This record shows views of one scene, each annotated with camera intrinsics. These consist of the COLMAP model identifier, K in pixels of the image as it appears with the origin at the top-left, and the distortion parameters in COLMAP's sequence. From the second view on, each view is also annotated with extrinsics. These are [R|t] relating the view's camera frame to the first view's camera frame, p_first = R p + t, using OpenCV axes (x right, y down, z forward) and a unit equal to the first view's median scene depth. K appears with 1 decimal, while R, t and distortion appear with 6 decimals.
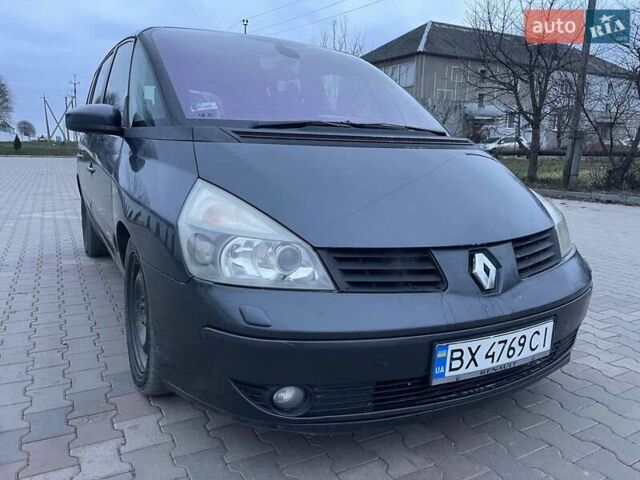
lens RADIAL K [[481.7, 0, 321.6], [0, 481.7, 241.7], [0, 0, 1]] dist [0.038136, -0.022942]
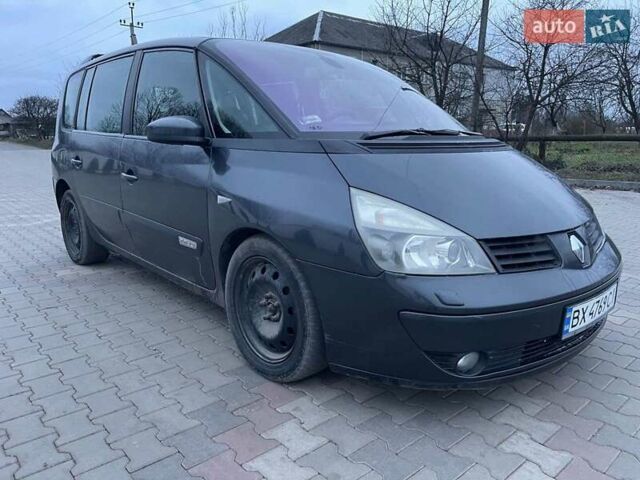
lens RADIAL K [[481.7, 0, 322.5], [0, 481.7, 241.0], [0, 0, 1]] dist [0.038136, -0.022942]
pose [[0.975369, -0.069014, 0.209506, -0.606557], [0.064244, 0.997498, 0.029496, -0.042638], [-0.211017, -0.015310, 0.977362, -0.120179]]
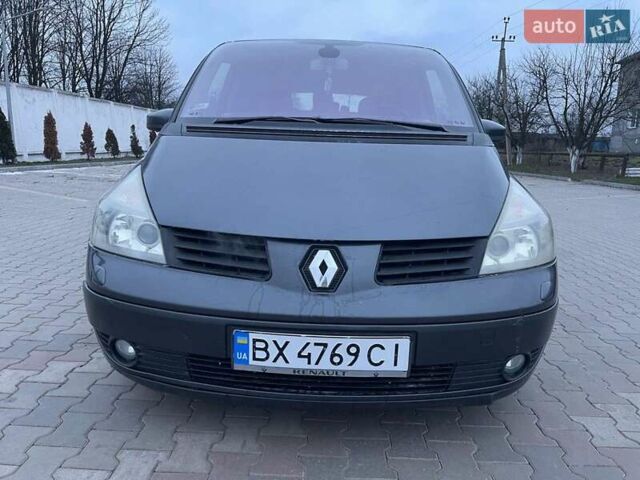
lens RADIAL K [[481.7, 0, 320.9], [0, 481.7, 241.4], [0, 0, 1]] dist [0.038136, -0.022942]
pose [[0.868152, 0.101275, -0.485855, 0.802178], [-0.105963, 0.994209, 0.017900, -0.009596], [0.484854, 0.035943, 0.873856, 0.171683]]
